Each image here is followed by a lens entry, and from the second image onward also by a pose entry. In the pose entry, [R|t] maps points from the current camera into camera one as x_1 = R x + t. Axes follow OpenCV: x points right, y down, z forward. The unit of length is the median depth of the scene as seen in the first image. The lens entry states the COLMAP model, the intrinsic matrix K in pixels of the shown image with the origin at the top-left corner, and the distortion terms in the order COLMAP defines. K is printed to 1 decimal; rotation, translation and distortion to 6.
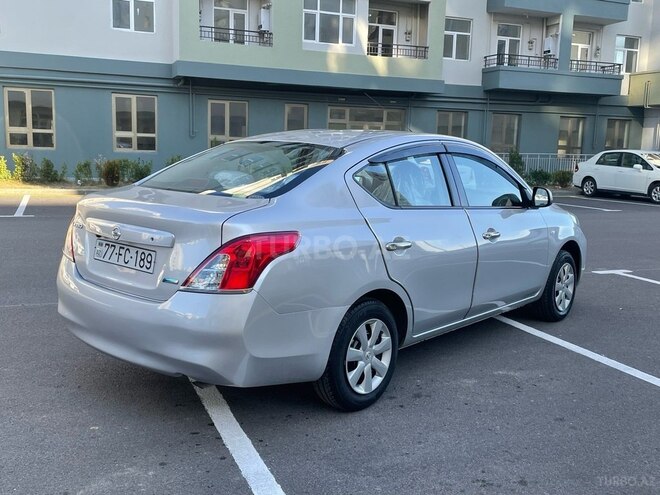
lens RADIAL K [[686.0, 0, 330.0], [0, 686.0, 247.5], [0, 0, 1]] dist [0.053404, -0.024745]
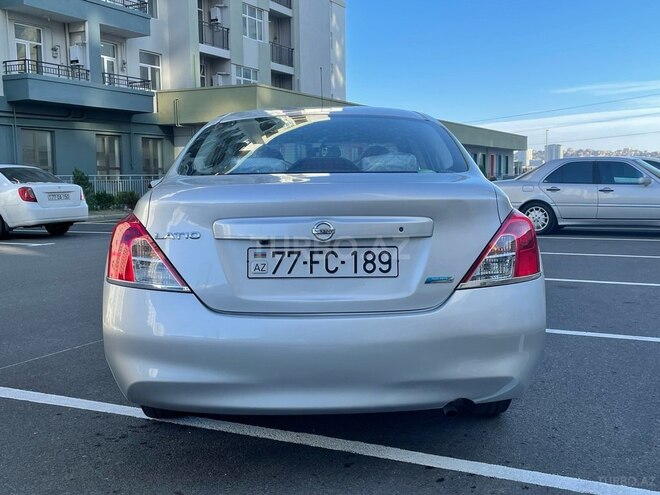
lens RADIAL K [[765.1, 0, 330.0], [0, 765.1, 247.5], [0, 0, 1]] dist [0.070868, -0.054307]
pose [[0.726510, -0.098471, 0.680064, -0.145175], [0.135935, 0.990716, -0.001767, -0.000226], [-0.673576, 0.093729, 0.733151, 0.074670]]
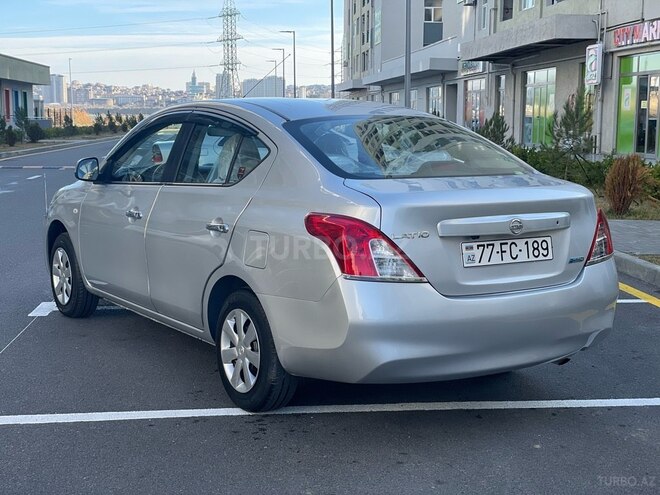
lens RADIAL K [[1069.5, 0, 281.2], [0, 1069.5, 204.1], [0, 0, 1]] dist [0.854649, 0.052454]
pose [[0.236245, -0.117454, 0.964569, -0.308883], [0.157379, 0.984186, 0.081297, -0.037448], [-0.958864, 0.132597, 0.250993, 0.161245]]
